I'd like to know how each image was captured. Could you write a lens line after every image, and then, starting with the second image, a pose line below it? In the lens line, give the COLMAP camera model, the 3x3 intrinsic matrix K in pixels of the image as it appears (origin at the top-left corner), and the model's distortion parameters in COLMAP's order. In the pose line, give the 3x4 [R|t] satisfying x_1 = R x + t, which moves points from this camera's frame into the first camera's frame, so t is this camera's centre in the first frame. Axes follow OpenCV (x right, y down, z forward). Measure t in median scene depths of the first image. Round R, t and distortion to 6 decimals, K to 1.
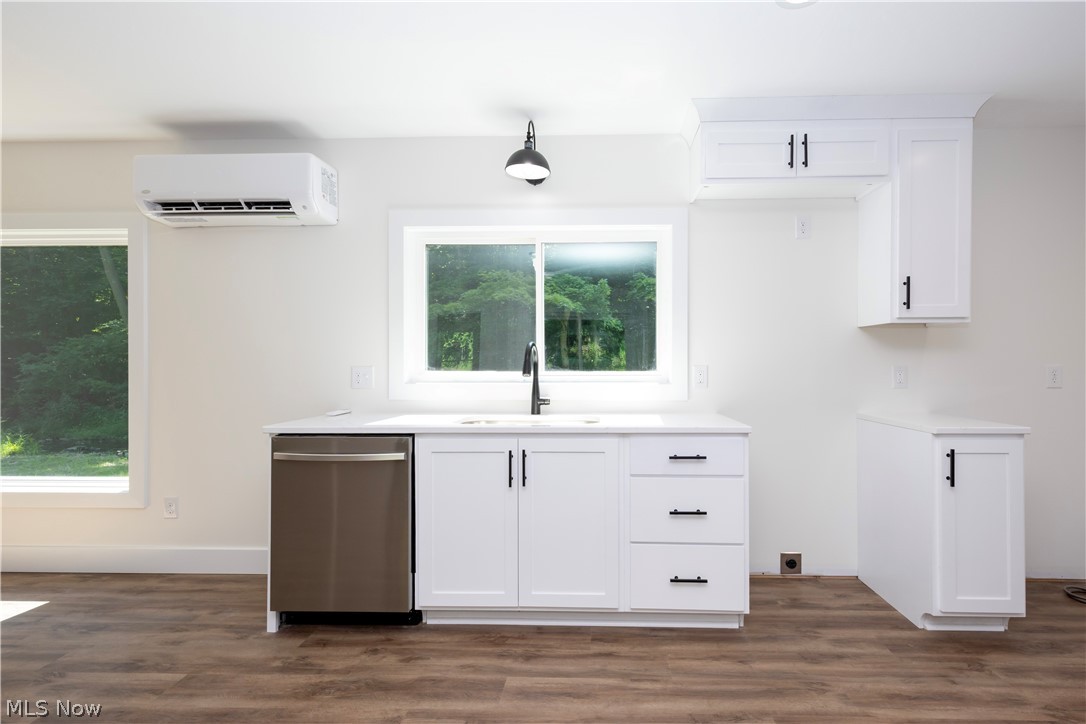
lens RADIAL K [[489.8, 0, 579.7], [0, 489.8, 366.8], [0, 0, 1]] dist [0.001037, 0.000330]
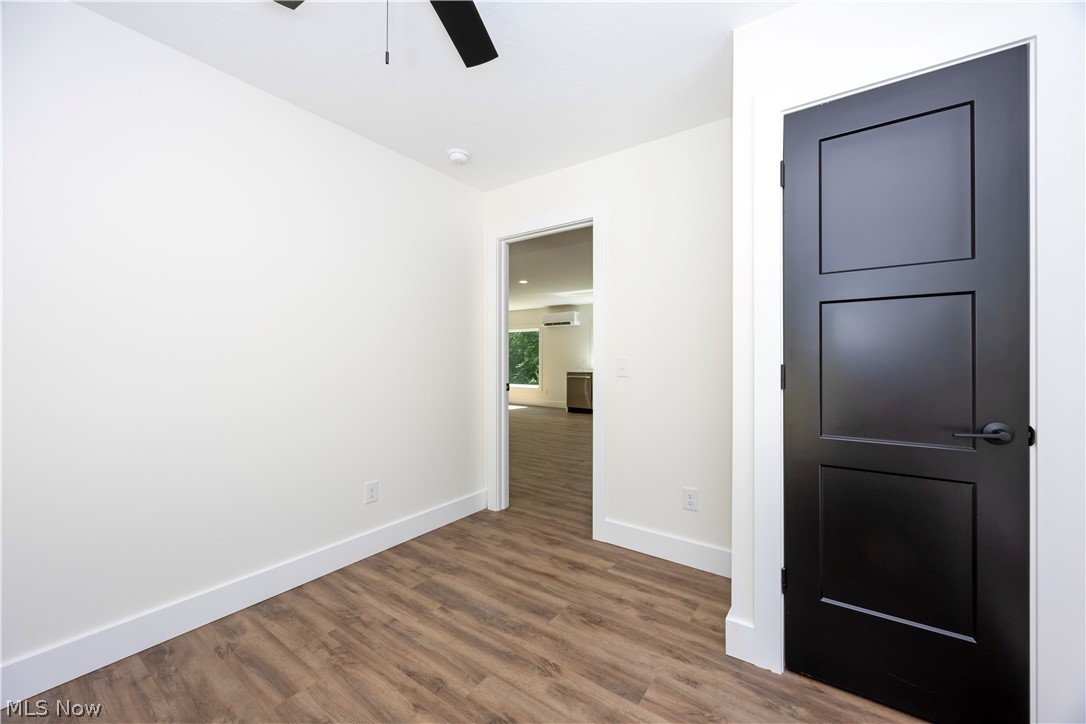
lens RADIAL K [[442.5, 0, 543.0], [0, 442.5, 362.0], [0, 0, 1]] dist [0.001604, 0.000420]
pose [[0.818500, -0.002878, -0.574499, 1.524442], [0.002005, 0.999996, -0.002153, 0.033866], [0.574503, 0.000610, 0.818502, -2.443571]]
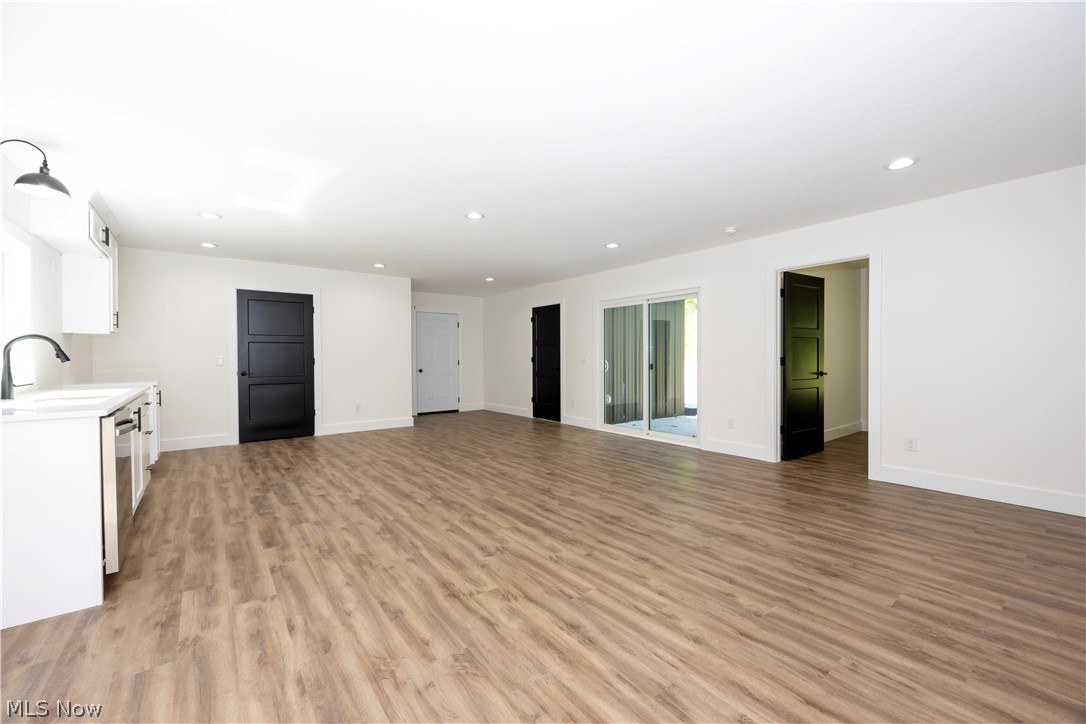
lens RADIAL K [[442.5, 0, 543.0], [0, 442.5, 362.0], [0, 0, 1]] dist [0.001604, 0.000420]
pose [[-0.635193, -0.004156, 0.772342, -1.686403], [0.010044, 0.999857, 0.013640, 0.013489], [-0.772288, 0.016421, -0.635061, 0.736530]]
